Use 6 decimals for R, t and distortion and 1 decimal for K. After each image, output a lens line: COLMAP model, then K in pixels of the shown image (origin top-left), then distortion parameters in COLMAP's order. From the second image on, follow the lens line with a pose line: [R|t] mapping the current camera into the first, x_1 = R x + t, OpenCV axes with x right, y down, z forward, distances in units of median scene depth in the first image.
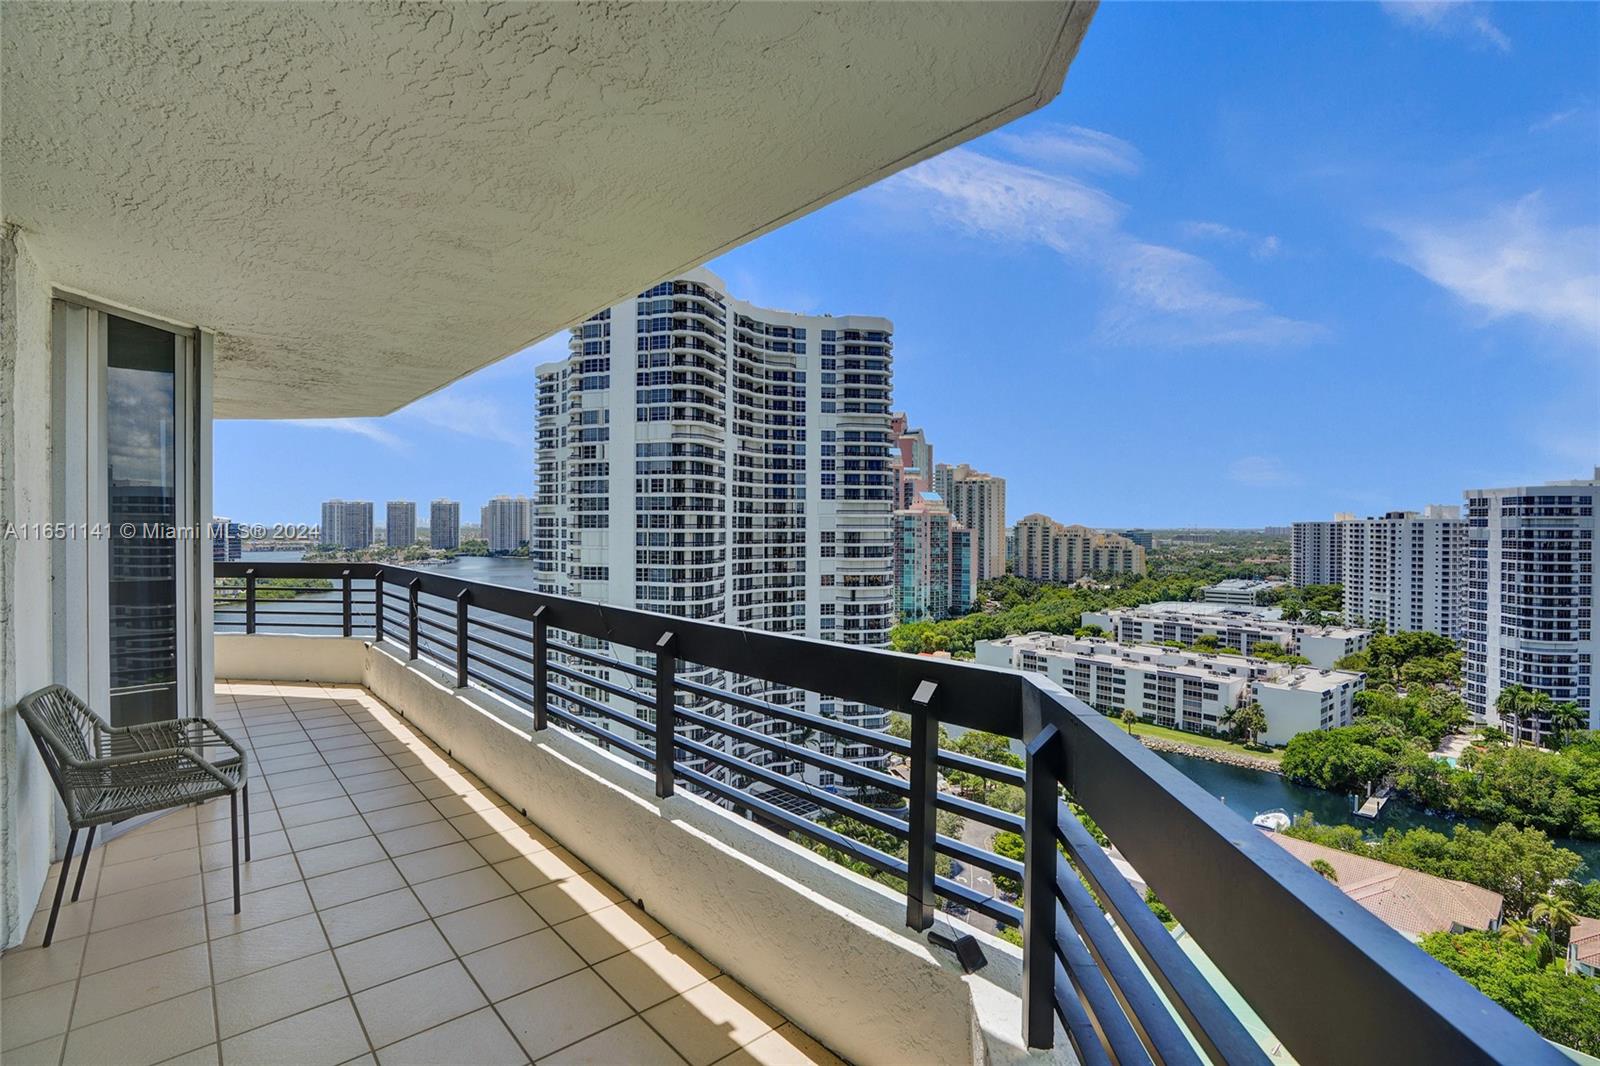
lens RADIAL K [[748.1, 0, 803.8], [0, 748.1, 532.8], [0, 0, 1]] dist [-0.069162, 0.030303]
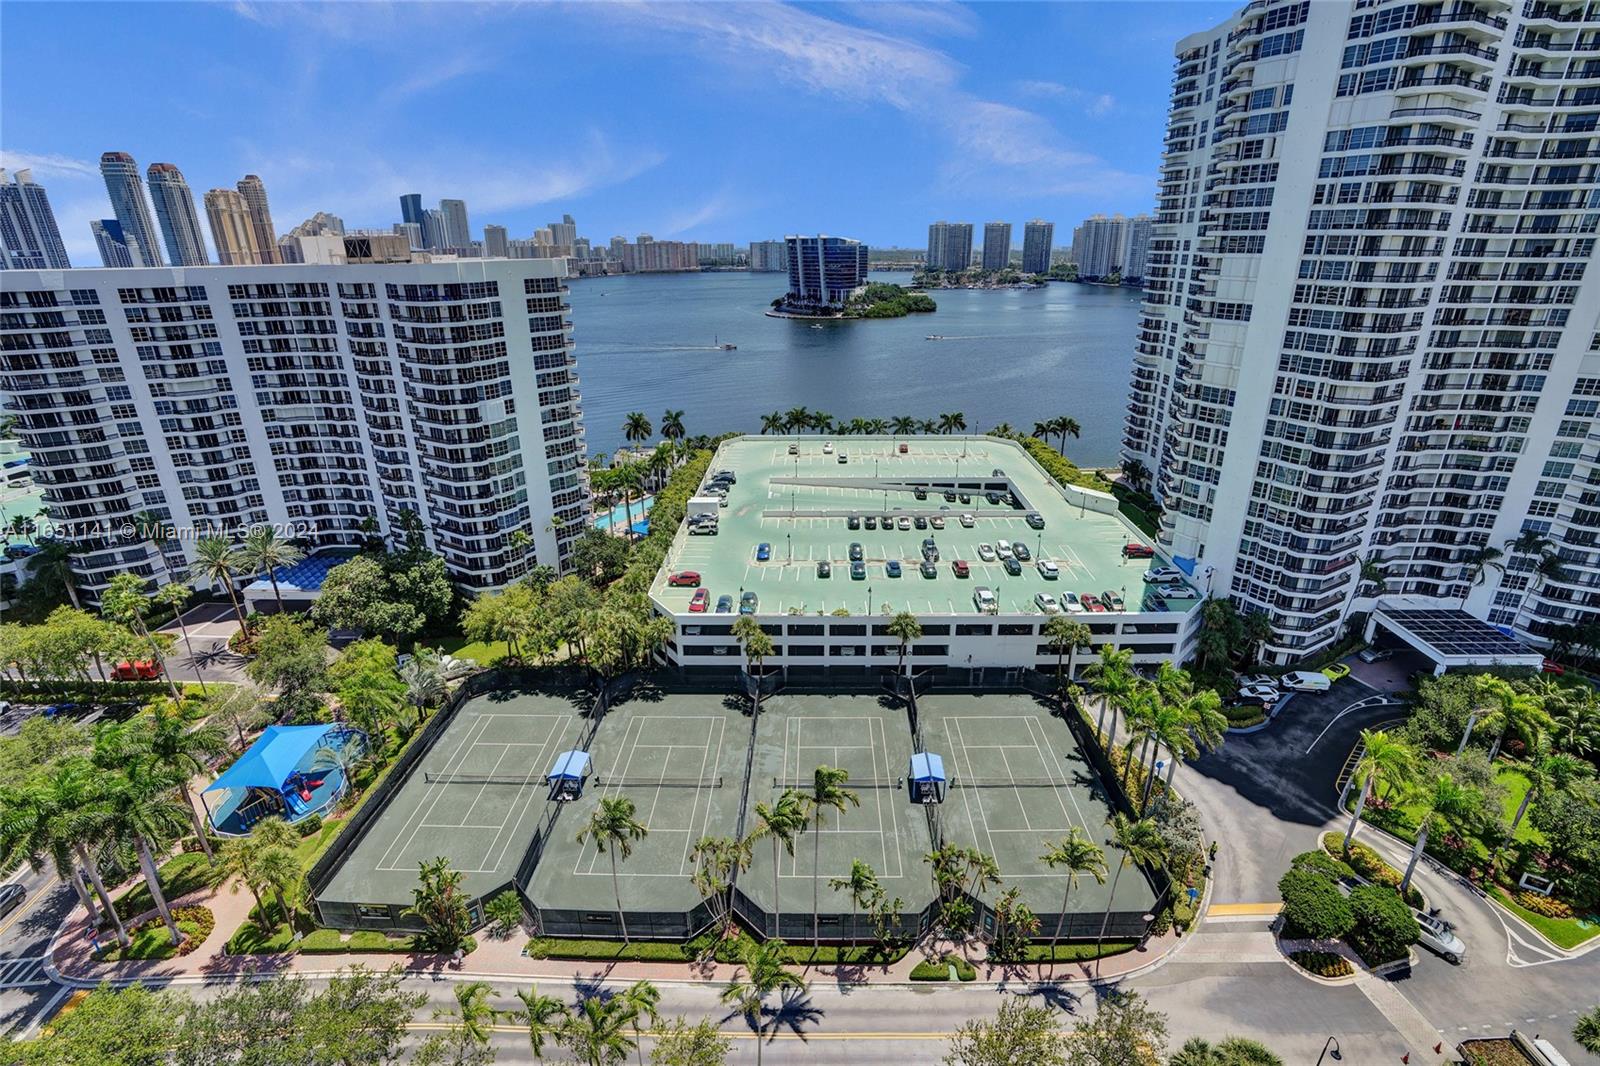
lens RADIAL K [[739.5, 0, 807.7], [0, 739.5, 534.6], [0, 0, 1]] dist [-0.074480, 0.031192]
pose [[0.743582, 0.239070, -0.624445, -0.073119], [0.000309, 0.933773, 0.357865, -0.000163], [0.668645, -0.266295, 0.694263, 0.070049]]
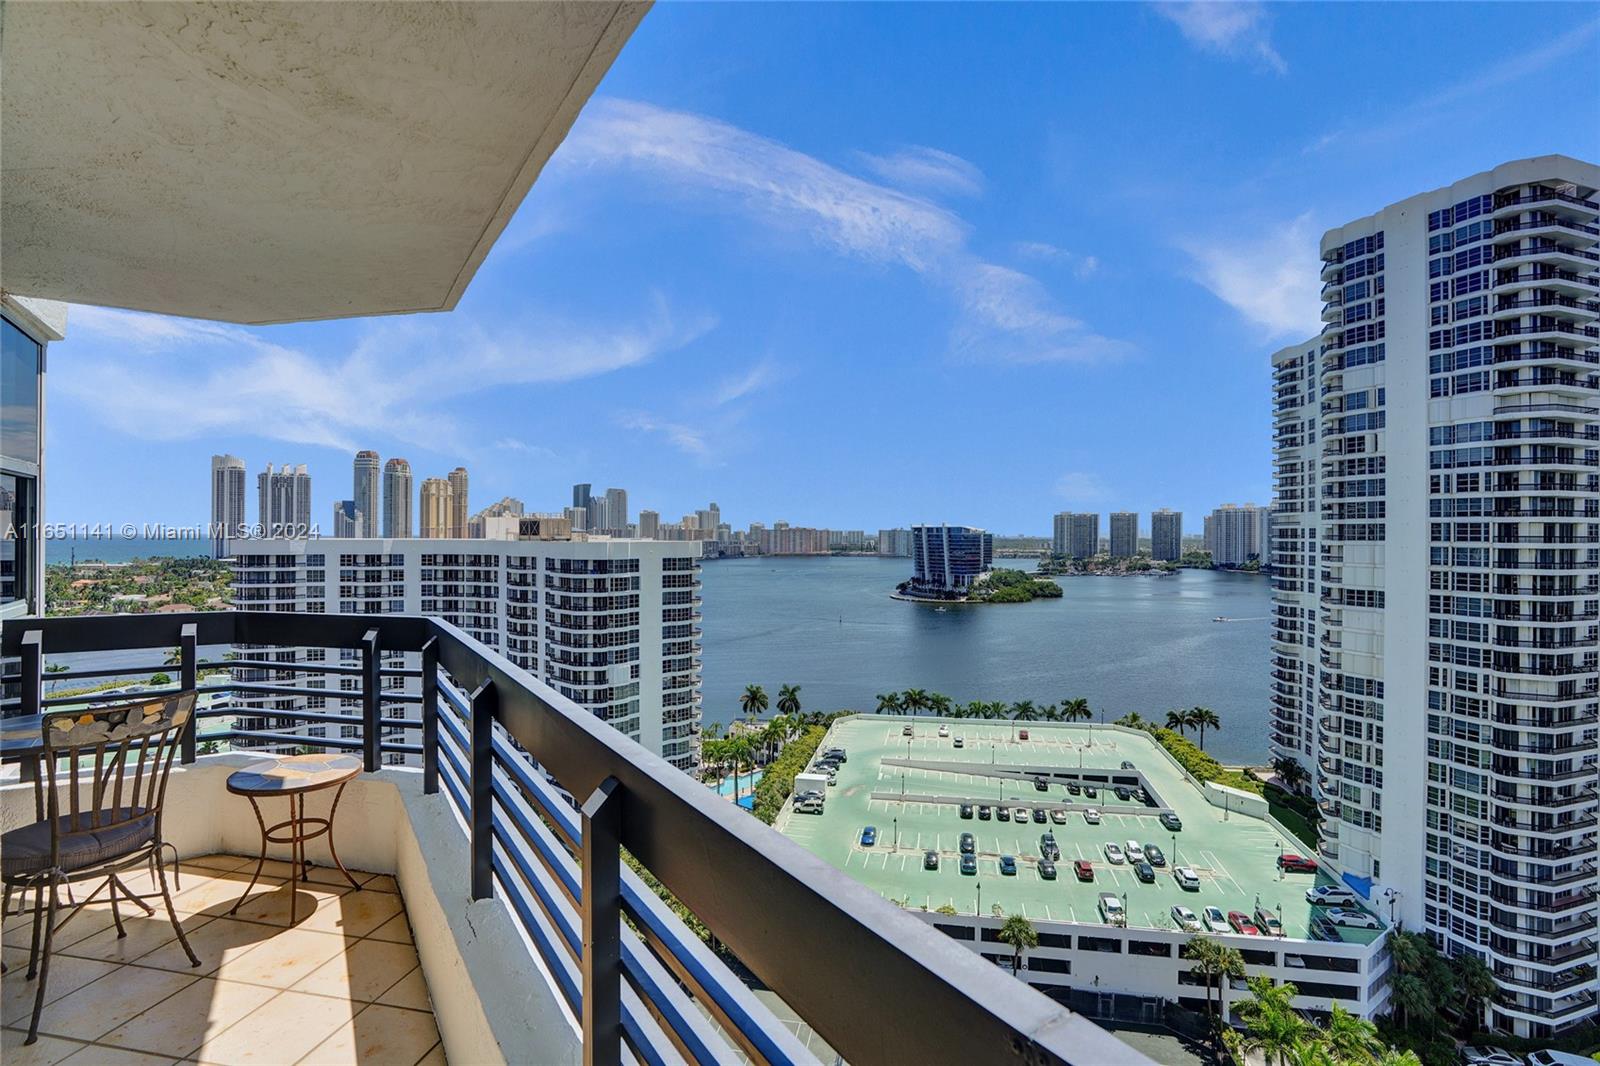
lens RADIAL K [[748.1, 0, 803.8], [0, 748.1, 532.8], [0, 0, 1]] dist [-0.069162, 0.030303]
pose [[0.614636, -0.000949, -0.788810, -0.039318], [-0.010643, 0.999898, -0.009496, -0.001188], [0.788739, 0.014232, 0.614563, 0.062473]]
